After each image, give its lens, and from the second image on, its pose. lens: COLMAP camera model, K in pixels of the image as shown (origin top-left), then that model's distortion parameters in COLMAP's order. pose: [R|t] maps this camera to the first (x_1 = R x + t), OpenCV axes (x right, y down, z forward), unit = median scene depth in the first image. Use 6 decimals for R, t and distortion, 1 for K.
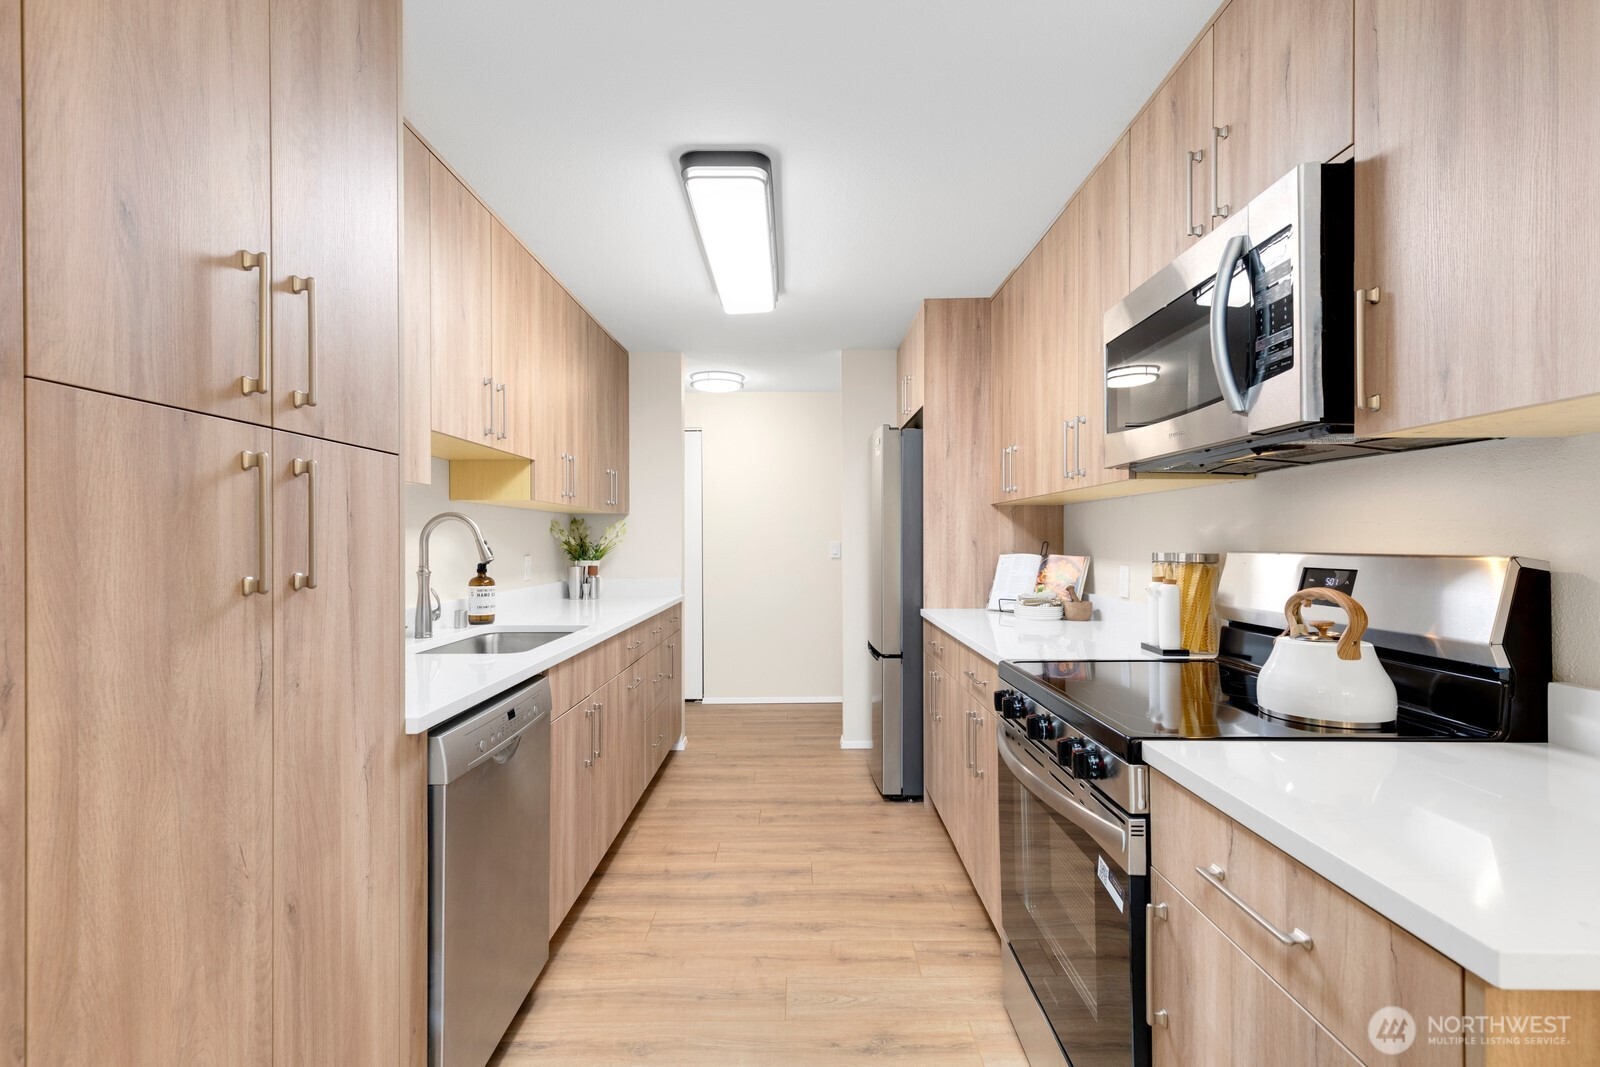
lens RADIAL K [[720.6, 0, 797.1], [0, 720.6, 540.3], [0, 0, 1]] dist [0.010552, -0.002173]
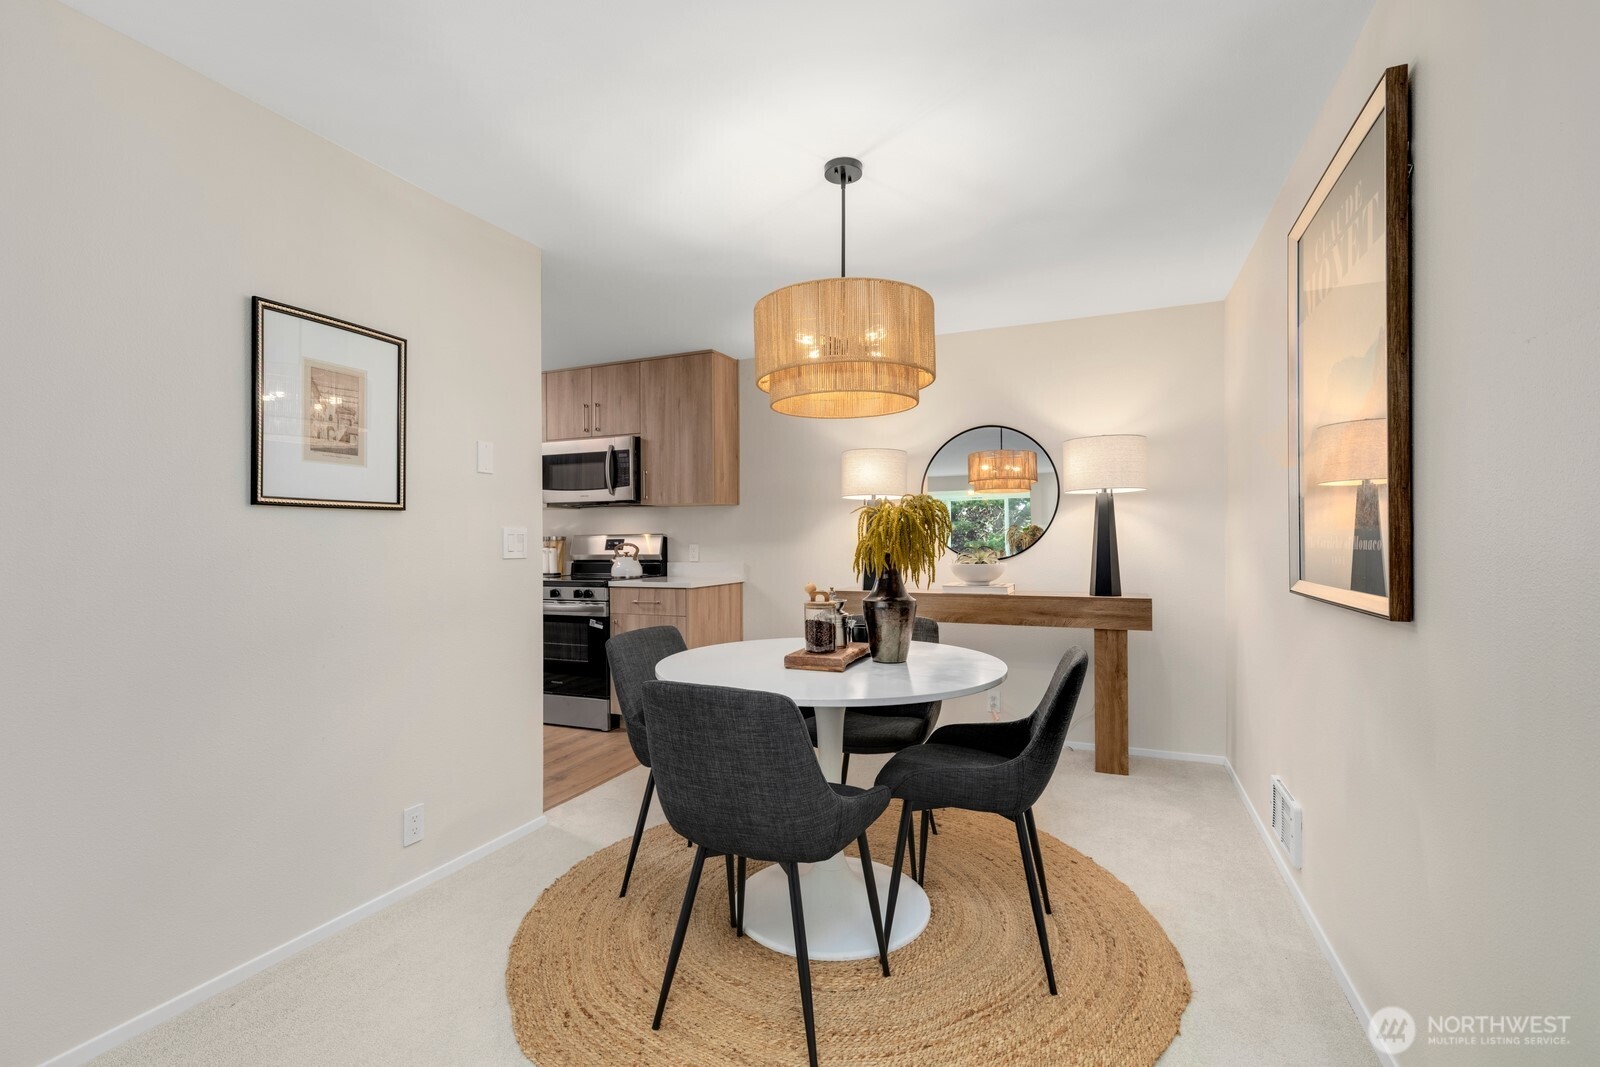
lens RADIAL K [[720.6, 0, 801.0], [0, 720.6, 538.8], [0, 0, 1]] dist [0.010552, -0.002173]
pose [[0.387377, 0.004255, 0.921912, -1.257406], [0.005958, 0.999957, -0.007118, 0.041588], [-0.921902, 0.008250, 0.387335, -0.674641]]
